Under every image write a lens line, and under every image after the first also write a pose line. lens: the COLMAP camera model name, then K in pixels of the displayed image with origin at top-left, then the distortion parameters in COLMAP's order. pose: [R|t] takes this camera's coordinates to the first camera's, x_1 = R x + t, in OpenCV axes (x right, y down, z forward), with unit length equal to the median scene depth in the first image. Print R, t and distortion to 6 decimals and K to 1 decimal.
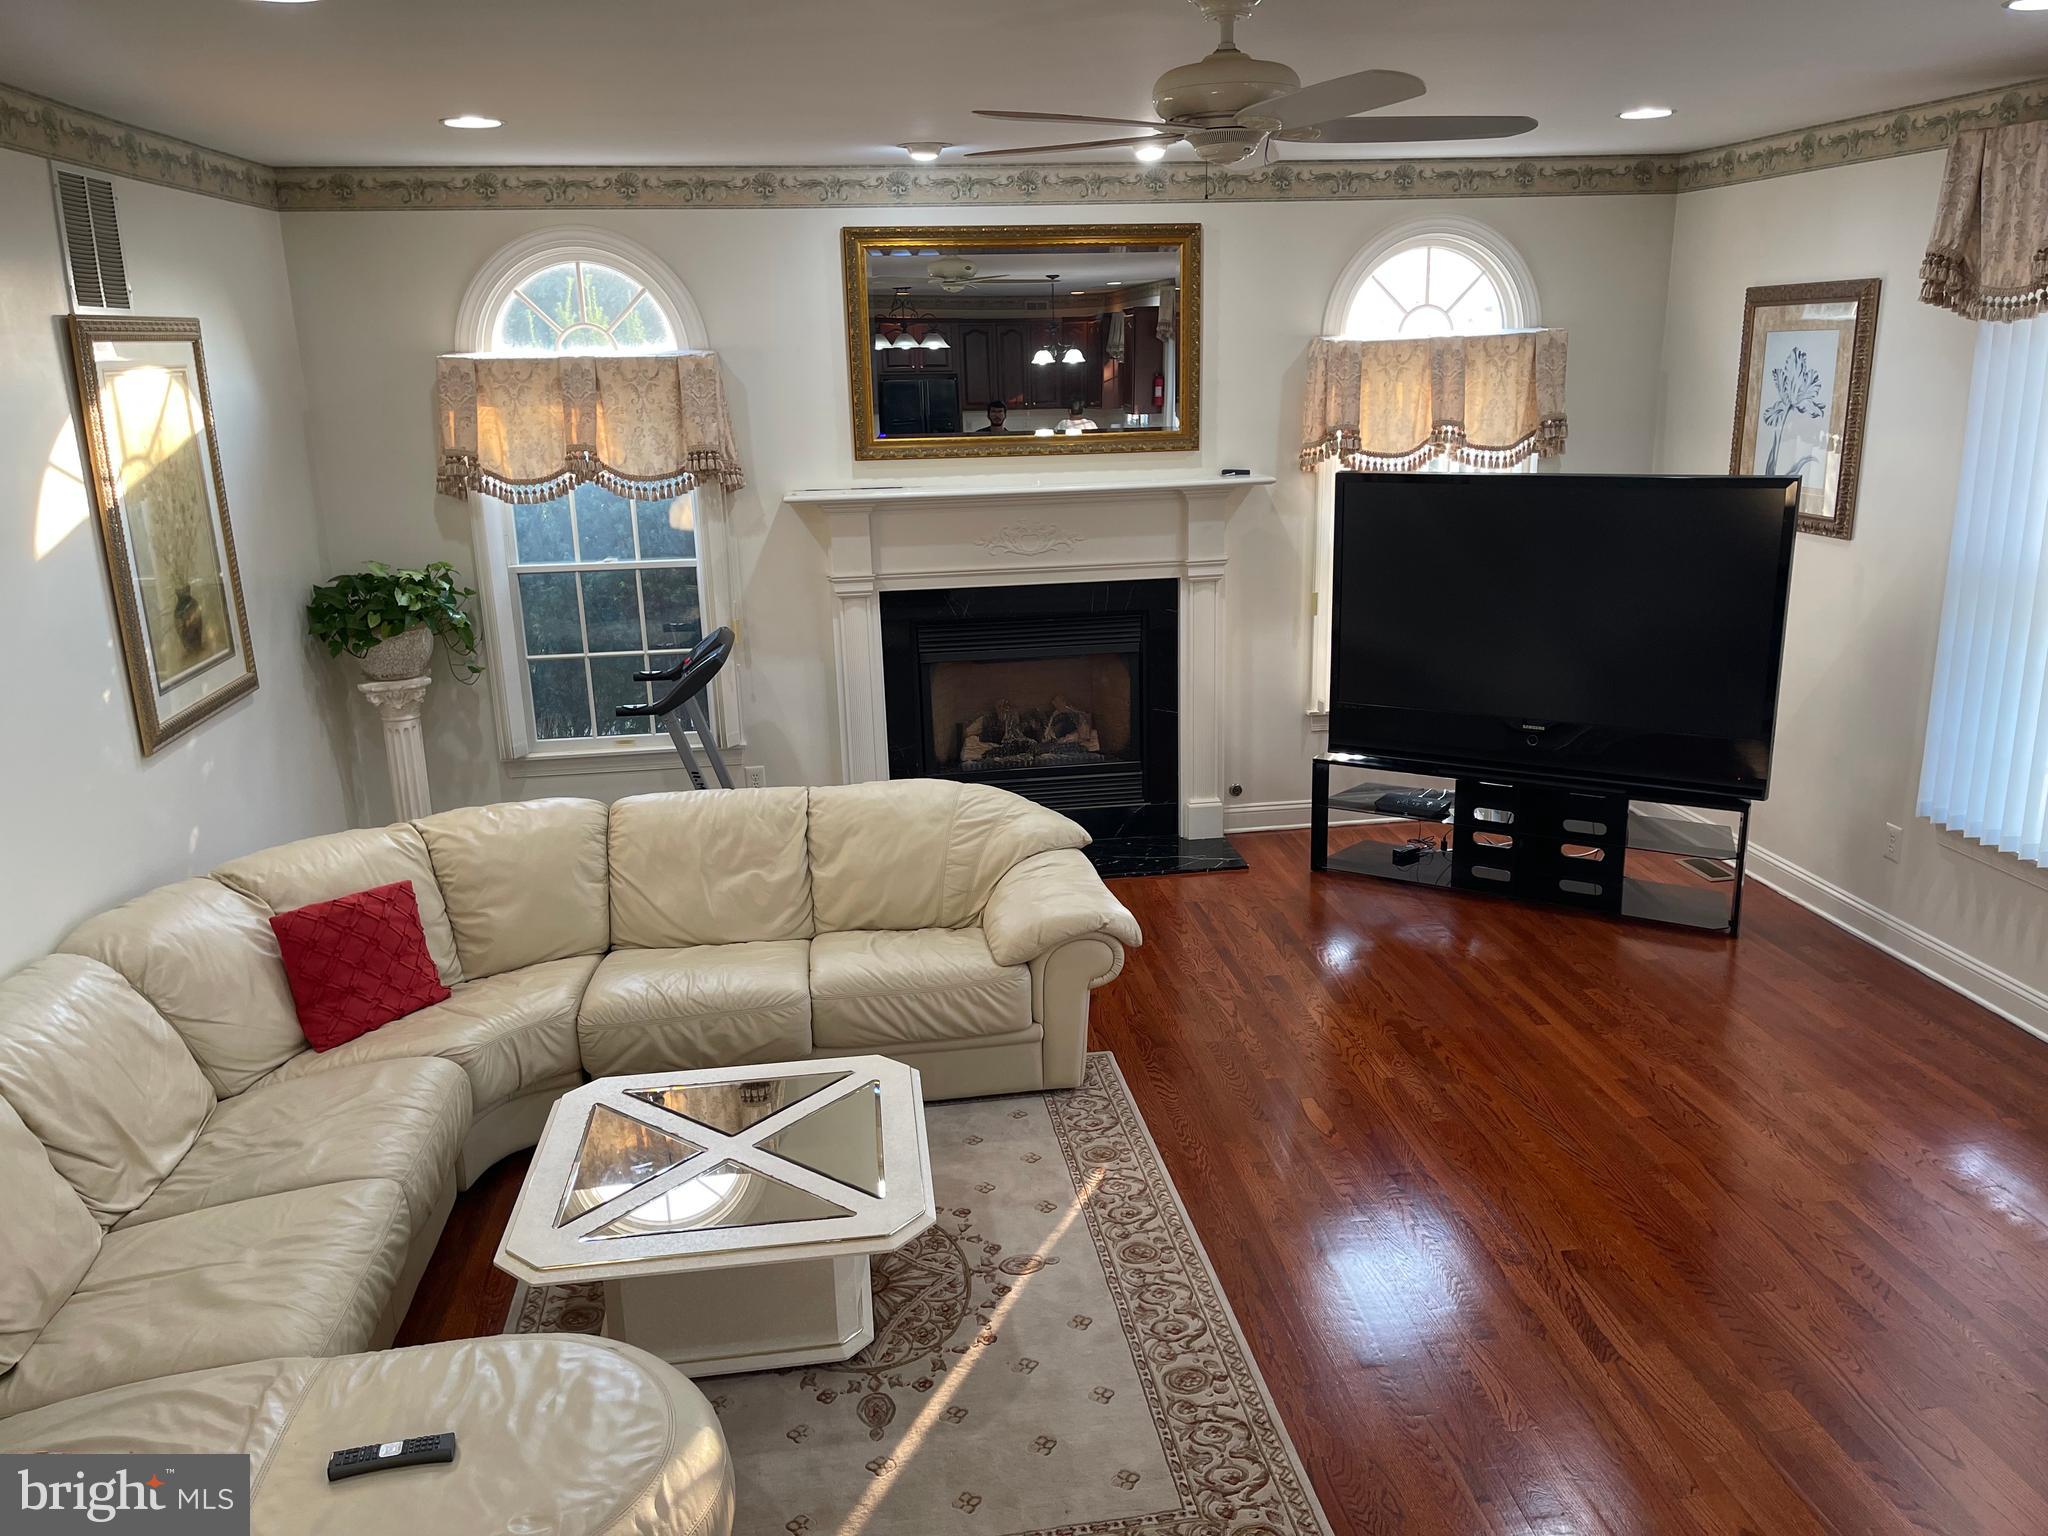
lens RADIAL K [[1553.7, 0, 1036.6], [0, 1553.7, 776.0], [0, 0, 1]] dist [0.084563, -0.108826]
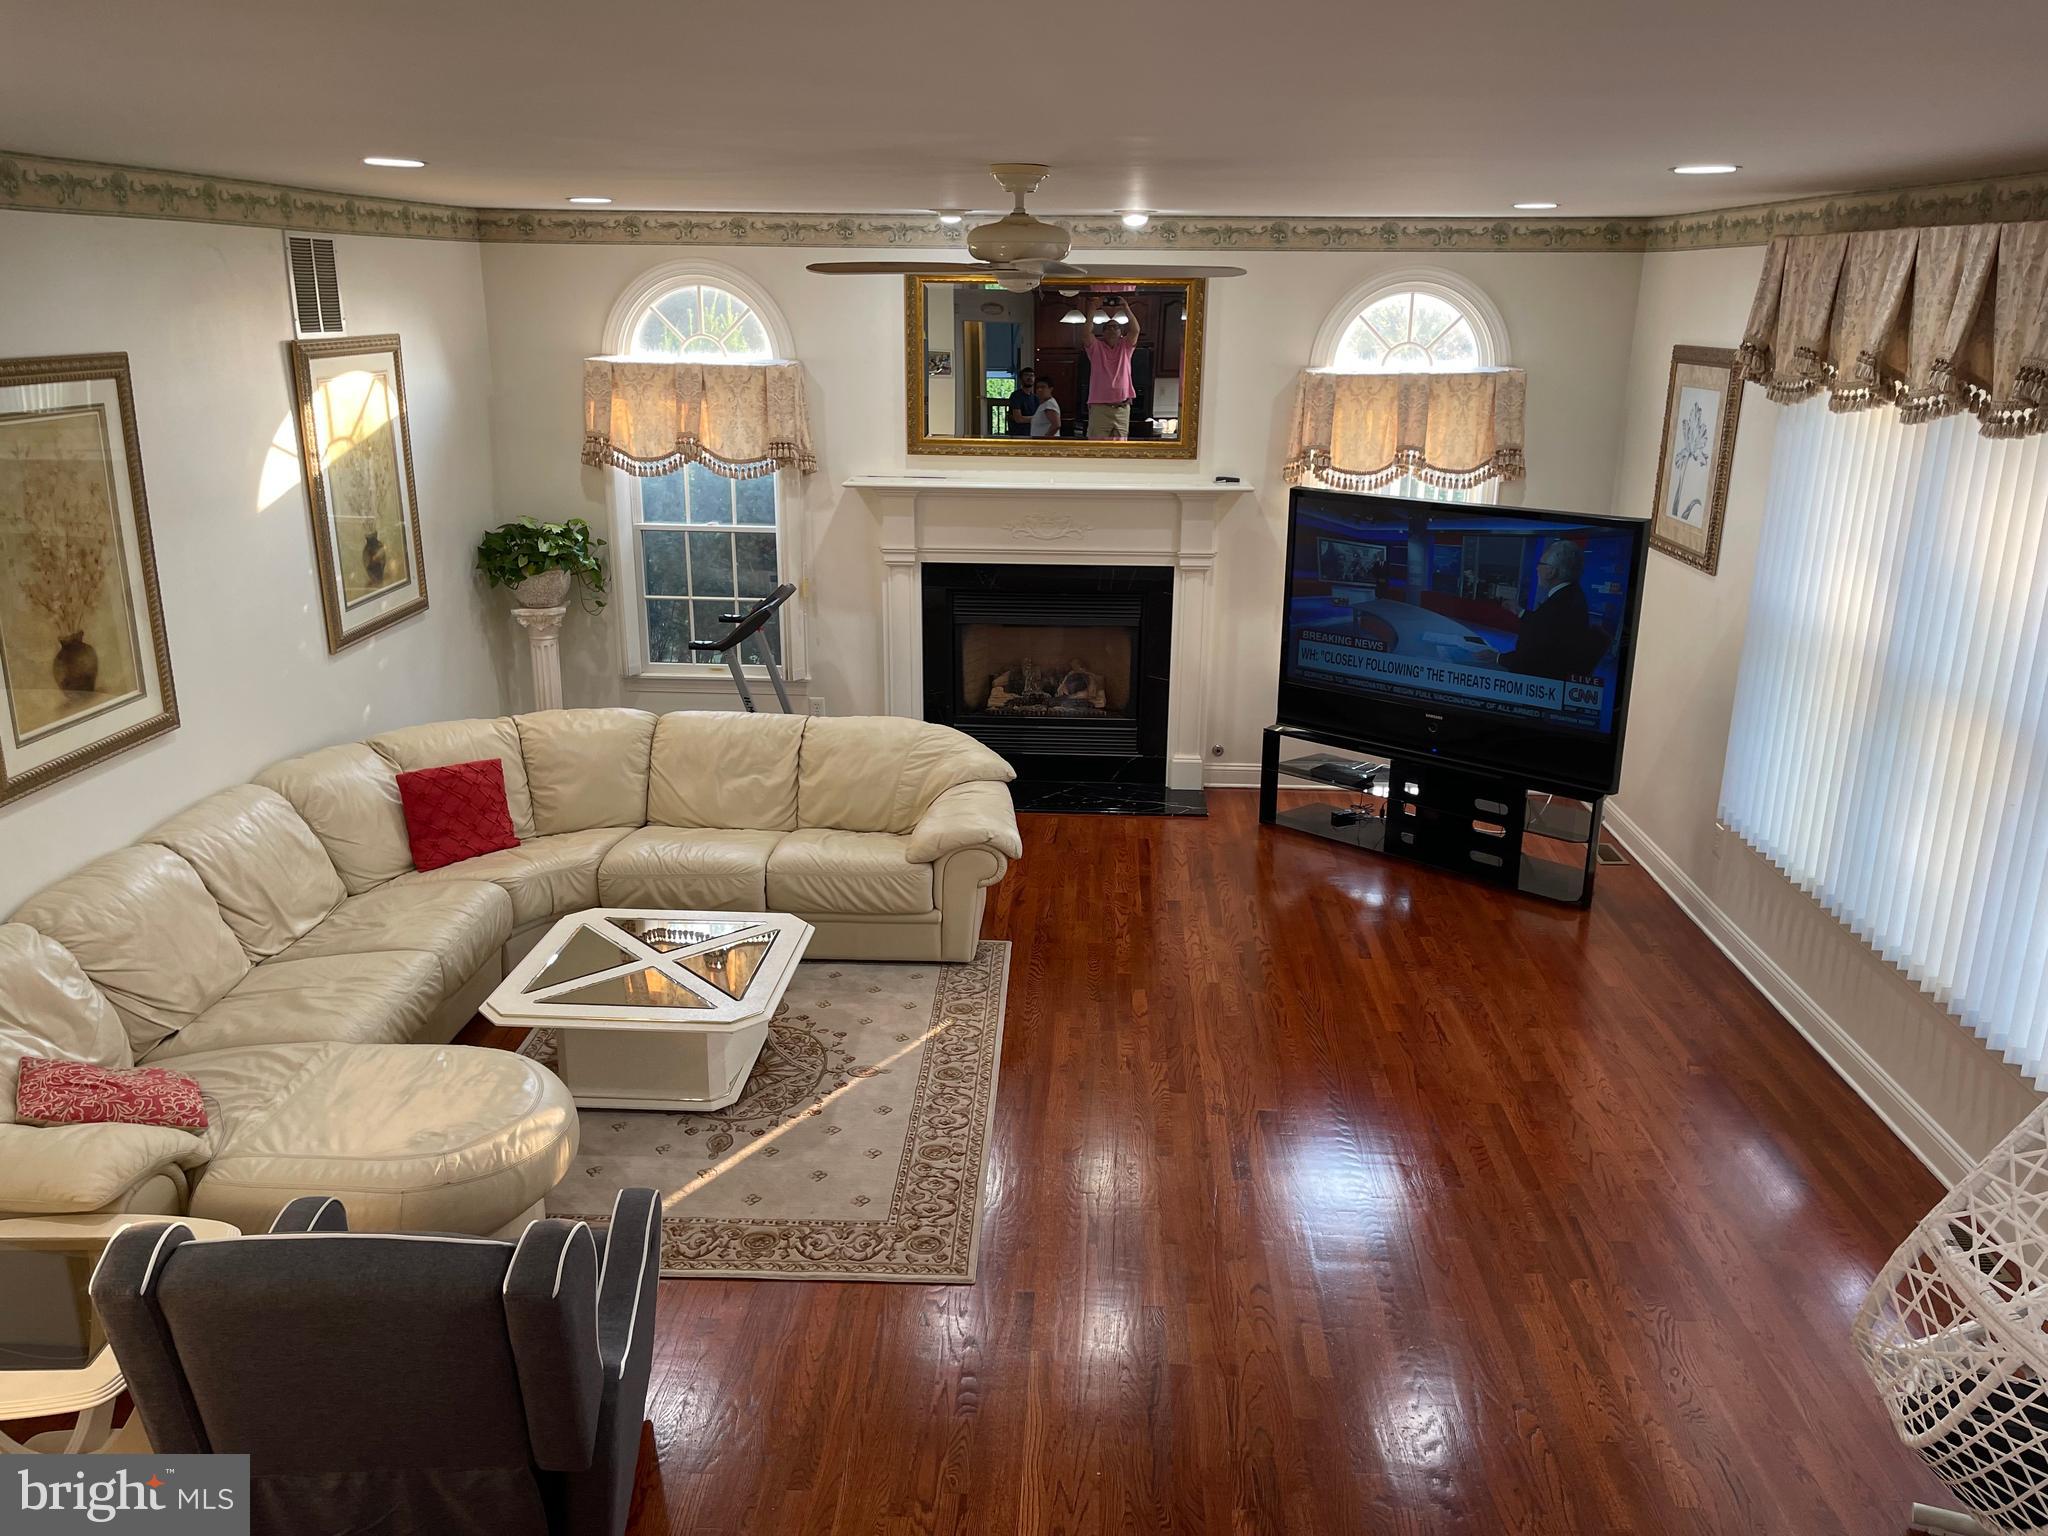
lens RADIAL K [[1567.9, 0, 1027.8], [0, 1567.9, 766.4], [0, 0, 1]] dist [0.076947, -0.099671]
pose [[0.981061, 0.087128, -0.172998, 0.232369], [-0.082346, 0.996002, 0.034642, -0.009918], [0.175324, -0.019740, 0.984313, -0.220922]]
